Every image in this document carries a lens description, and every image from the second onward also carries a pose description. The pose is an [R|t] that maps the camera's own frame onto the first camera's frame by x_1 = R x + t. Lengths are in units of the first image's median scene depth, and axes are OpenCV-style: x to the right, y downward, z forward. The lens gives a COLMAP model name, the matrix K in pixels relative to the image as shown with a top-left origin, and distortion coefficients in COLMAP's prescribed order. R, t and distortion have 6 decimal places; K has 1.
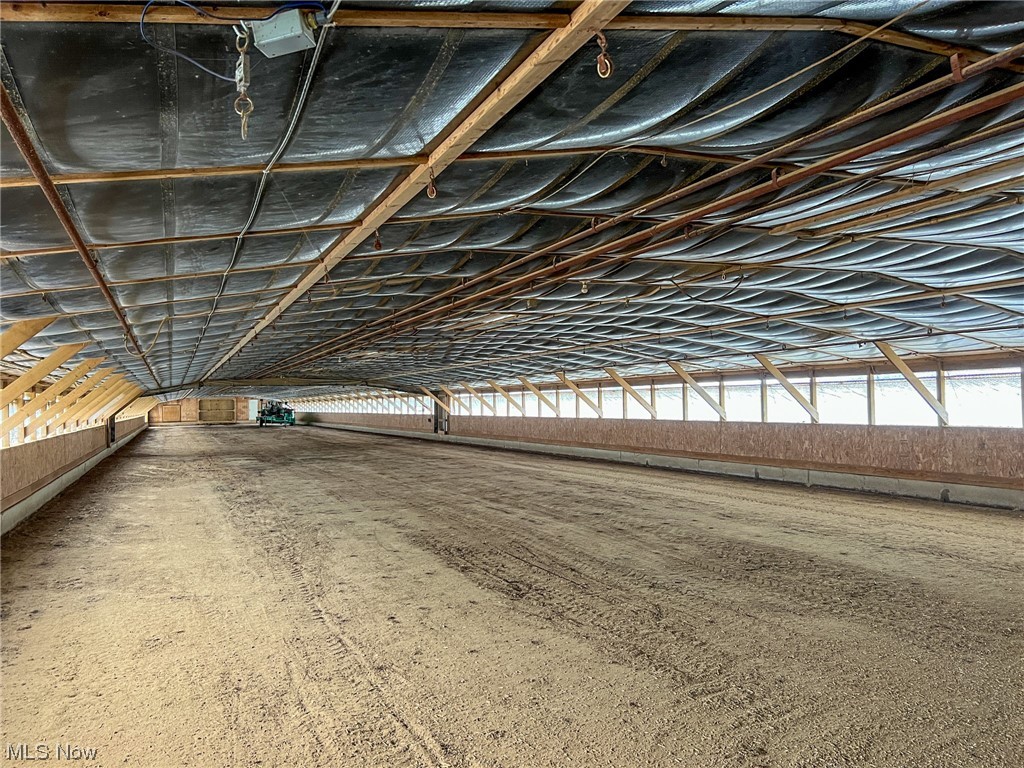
lens RADIAL K [[766.2, 0, 516.7], [0, 766.2, 383.3], [0, 0, 1]] dist [0.010224, -0.000499]
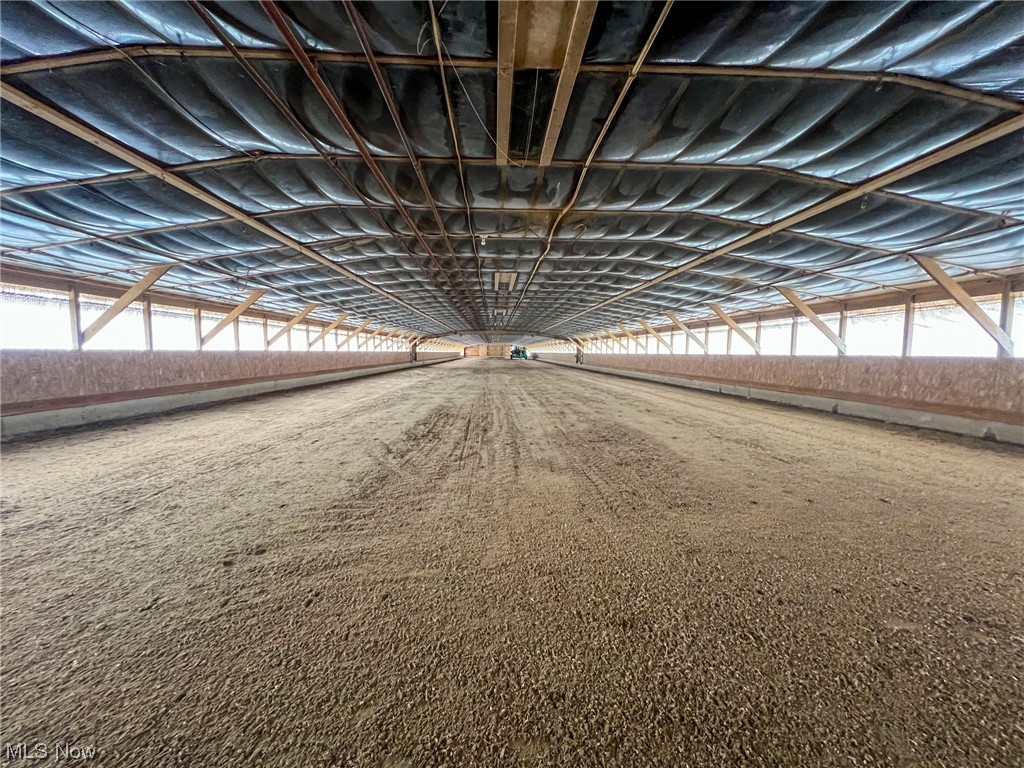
lens RADIAL K [[407.1, 0, 518.2], [0, 407.1, 380.8], [0, 0, 1]] dist [-0.002437, 0.000420]
pose [[0.933896, 0.051677, -0.353792, 0.295923], [-0.017861, 0.995008, 0.098188, 0.041104], [0.357099, -0.085378, 0.930156, 0.178013]]
